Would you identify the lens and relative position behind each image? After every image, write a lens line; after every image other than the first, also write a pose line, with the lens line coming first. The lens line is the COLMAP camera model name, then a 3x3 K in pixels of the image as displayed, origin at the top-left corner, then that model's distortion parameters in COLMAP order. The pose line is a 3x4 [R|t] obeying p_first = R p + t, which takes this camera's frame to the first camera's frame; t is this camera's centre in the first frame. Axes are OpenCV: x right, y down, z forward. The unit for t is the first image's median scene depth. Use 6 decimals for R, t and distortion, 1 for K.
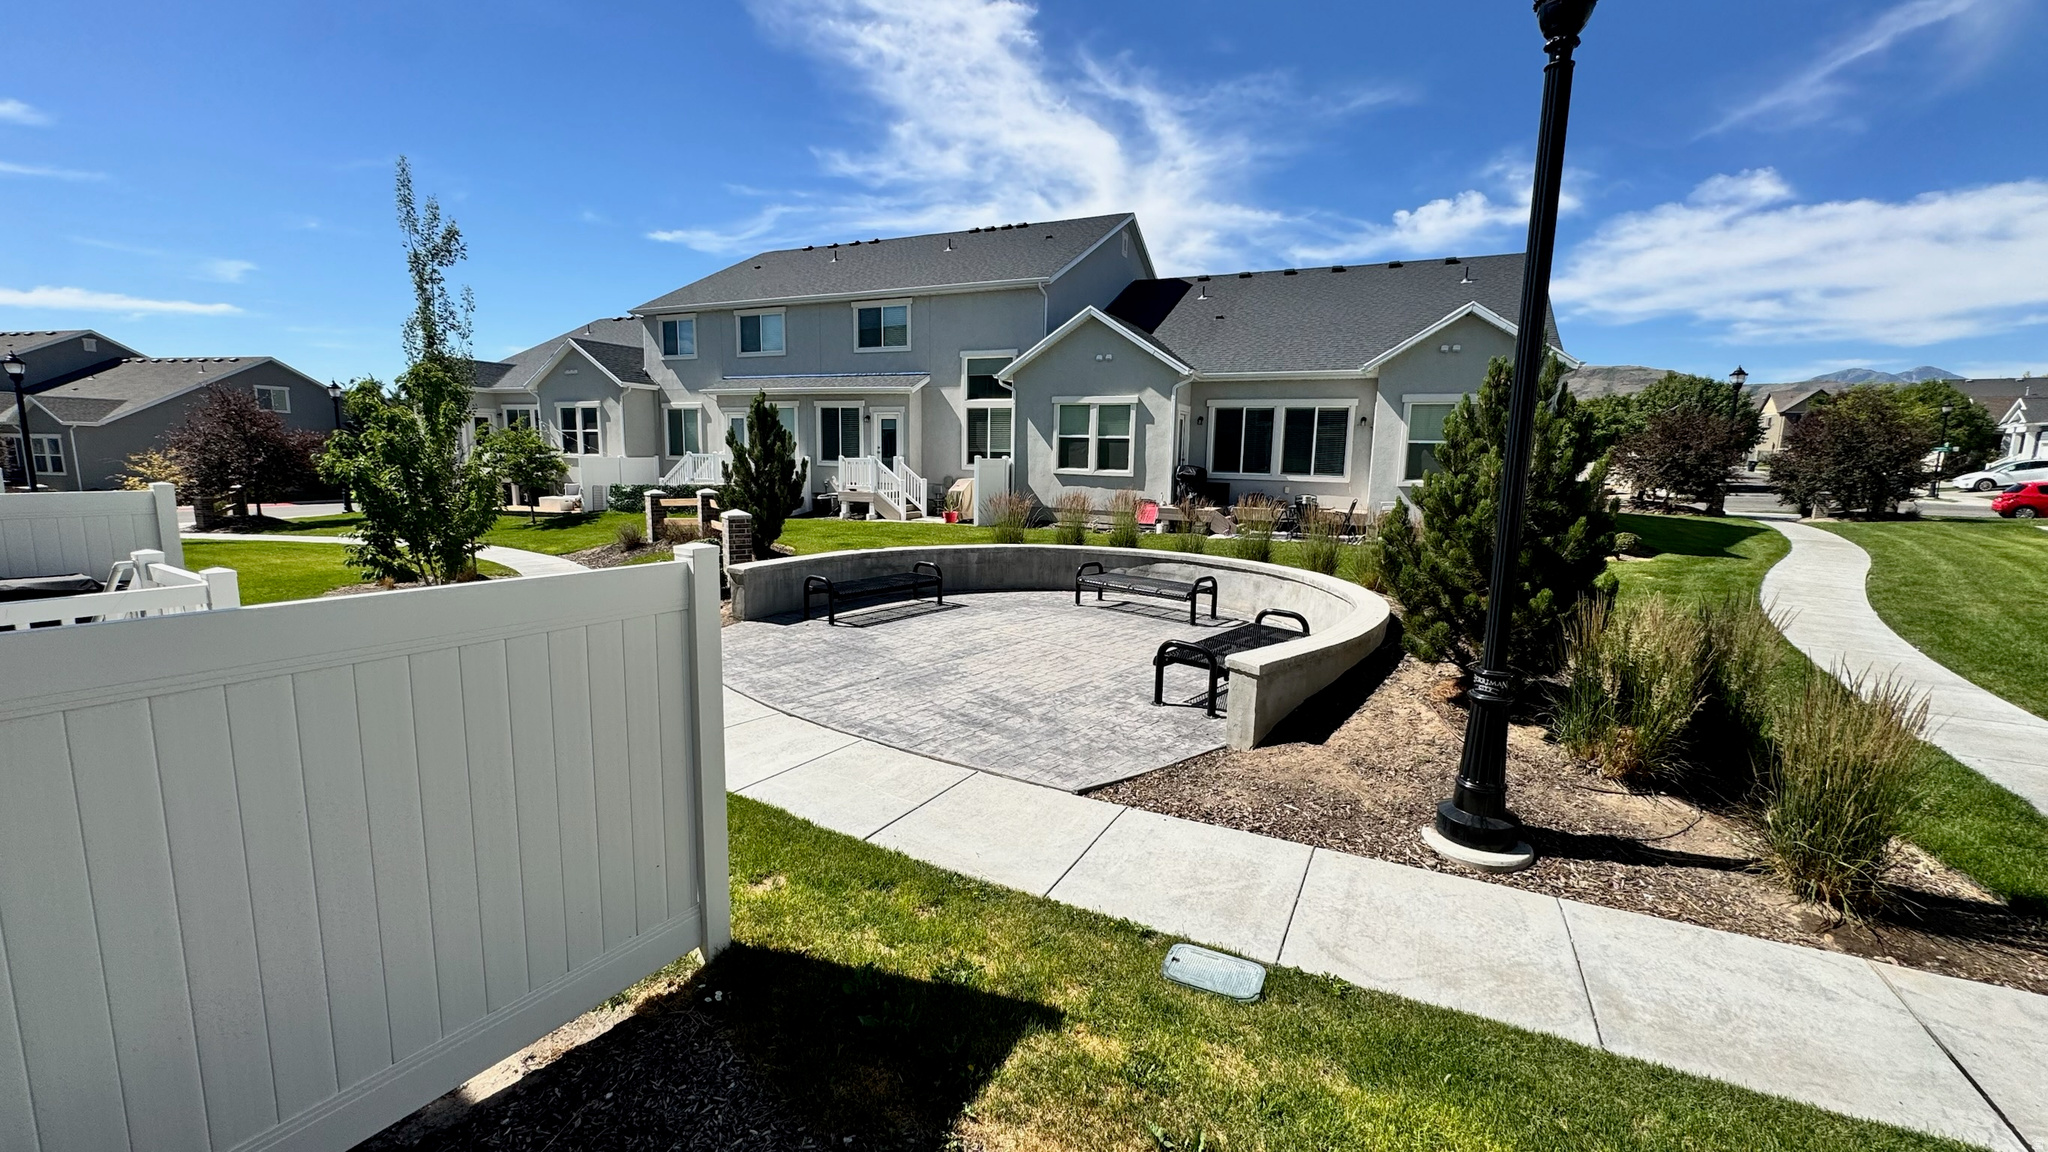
lens RADIAL K [[816.4, 0, 1031.7], [0, 816.4, 581.3], [0, 0, 1]] dist [-0.001892, 0.000298]
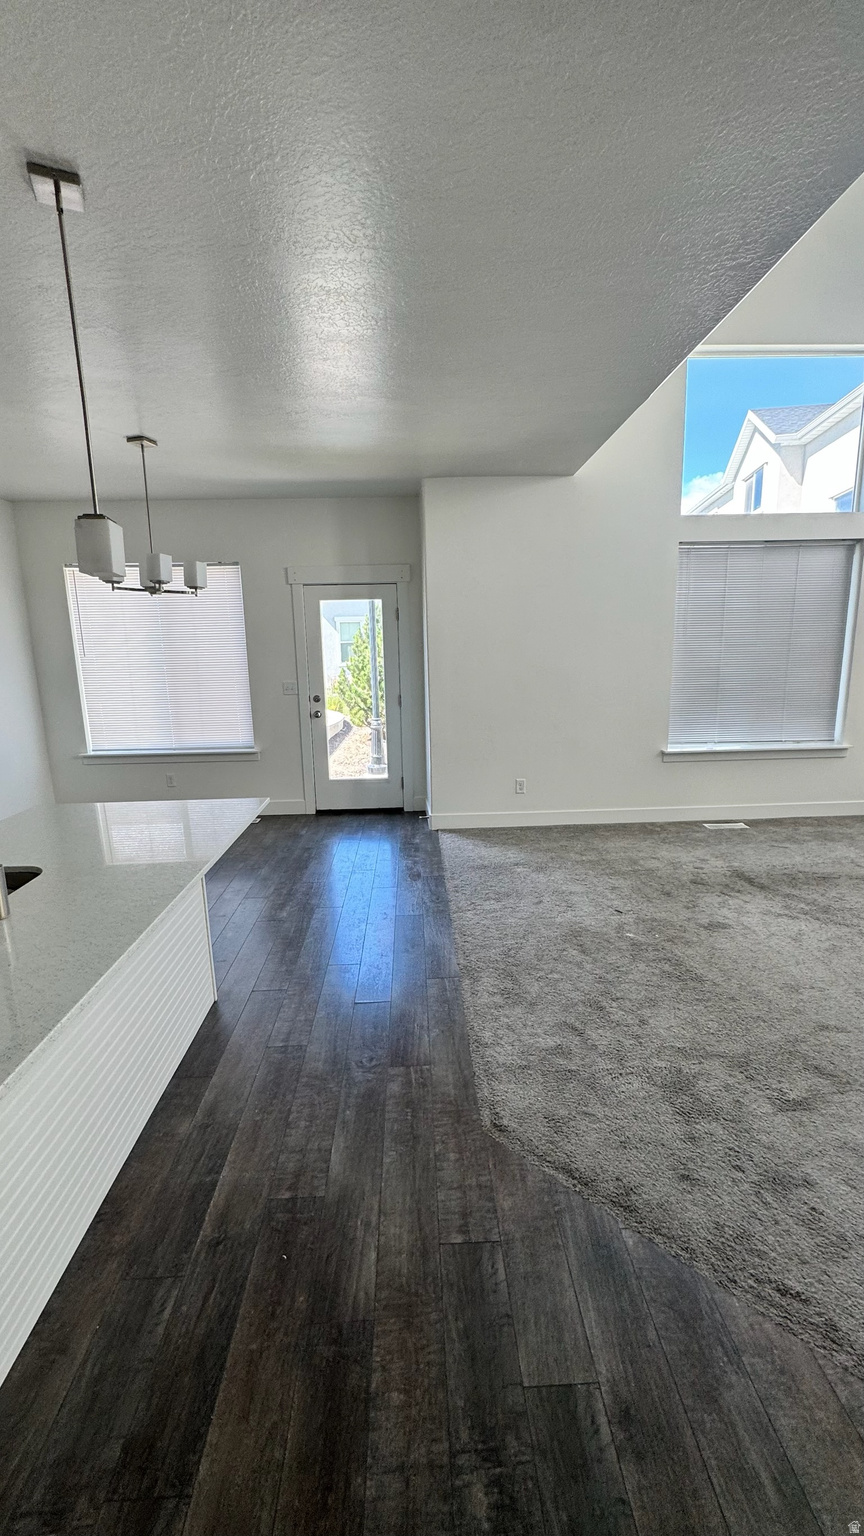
lens RADIAL K [[612.3, 0, 430.8], [0, 612.3, 767.5], [0, 0, 1]] dist [-0.001892, 0.000298]
pose [[0.838245, -0.140544, 0.526871, -0.149185], [0.122921, 0.990047, 0.068531, 0.043788], [-0.531259, 0.007318, 0.847178, -0.312342]]
